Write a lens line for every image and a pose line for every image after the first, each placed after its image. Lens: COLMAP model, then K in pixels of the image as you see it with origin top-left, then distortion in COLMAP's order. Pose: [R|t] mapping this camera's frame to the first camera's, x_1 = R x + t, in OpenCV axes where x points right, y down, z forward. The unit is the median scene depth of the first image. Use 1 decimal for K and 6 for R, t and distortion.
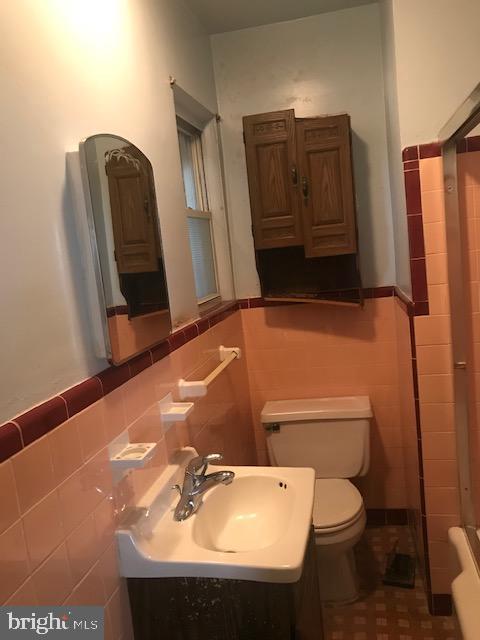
lens RADIAL K [[527.9, 0, 238.3], [0, 527.9, 318.3], [0, 0, 1]] dist [0.012286, -0.006406]
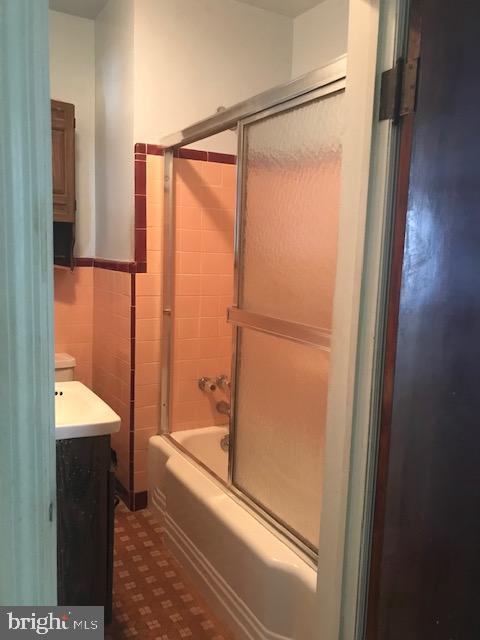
lens RADIAL K [[527.9, 0, 240.9], [0, 527.9, 321.6], [0, 0, 1]] dist [0.012286, -0.006406]
pose [[0.719391, 0.051952, 0.692660, -0.371513], [-0.026073, 0.998516, -0.047813, 0.169599], [-0.694116, 0.016336, 0.719678, -0.106321]]
